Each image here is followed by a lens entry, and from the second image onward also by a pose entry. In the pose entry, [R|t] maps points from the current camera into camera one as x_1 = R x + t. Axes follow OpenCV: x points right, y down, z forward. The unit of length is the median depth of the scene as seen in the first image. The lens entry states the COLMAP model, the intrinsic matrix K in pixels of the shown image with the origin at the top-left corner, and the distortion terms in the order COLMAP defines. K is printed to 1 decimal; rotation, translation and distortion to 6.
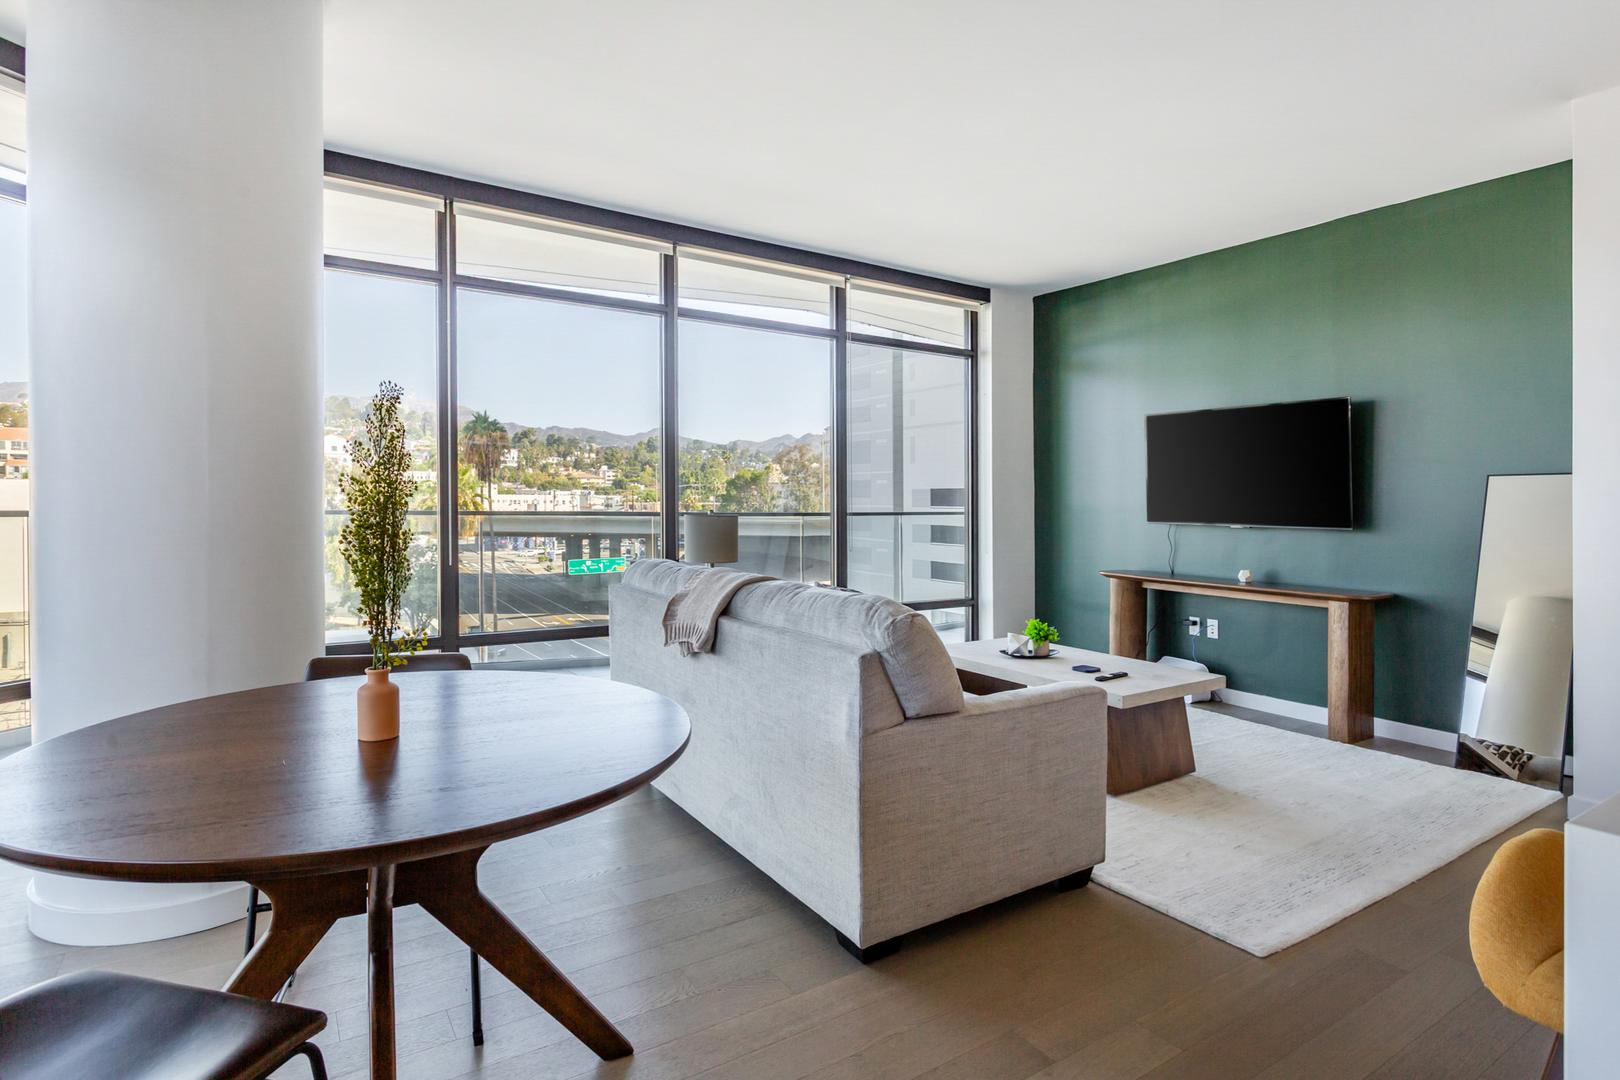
lens RADIAL K [[826.4, 0, 807.6], [0, 826.4, 502.1], [0, 0, 1]] dist [-0.002806, -0.001486]
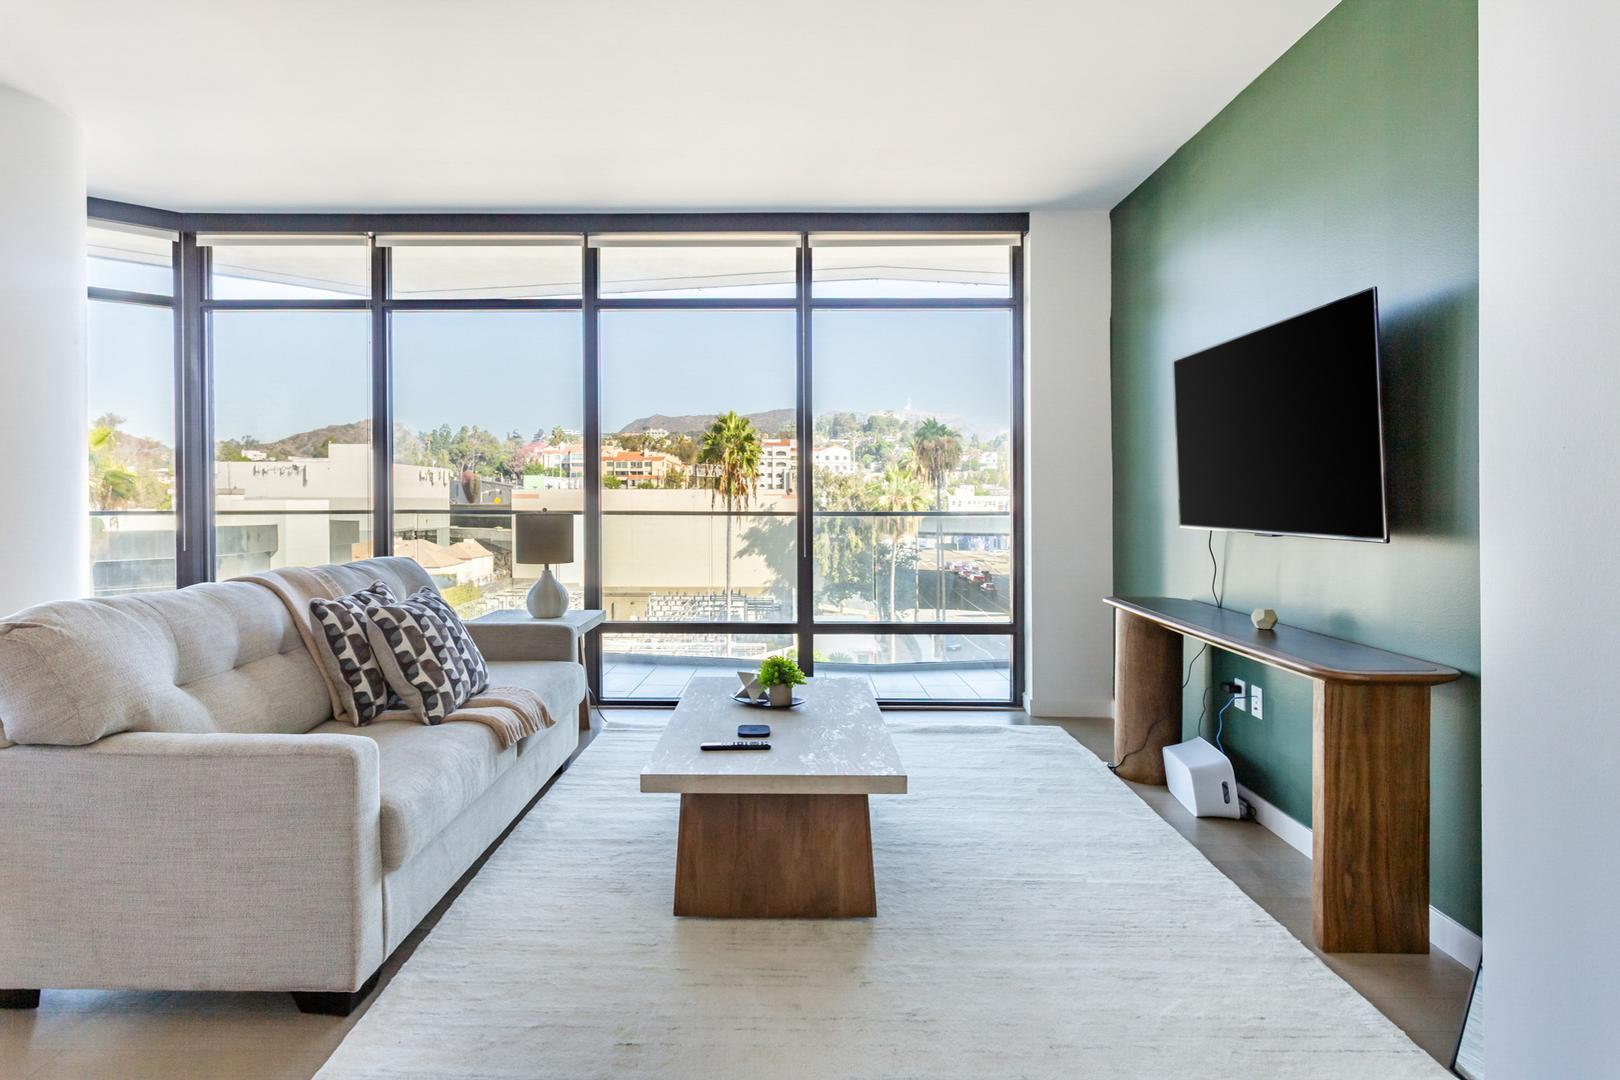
lens RADIAL K [[826.4, 0, 807.6], [0, 826.4, 502.1], [0, 0, 1]] dist [-0.002806, -0.001486]
pose [[0.831964, -0.007675, -0.554776, 0.505455], [0.006829, 0.999970, -0.003593, 0.006150], [0.554787, -0.000800, 0.831992, 0.287819]]
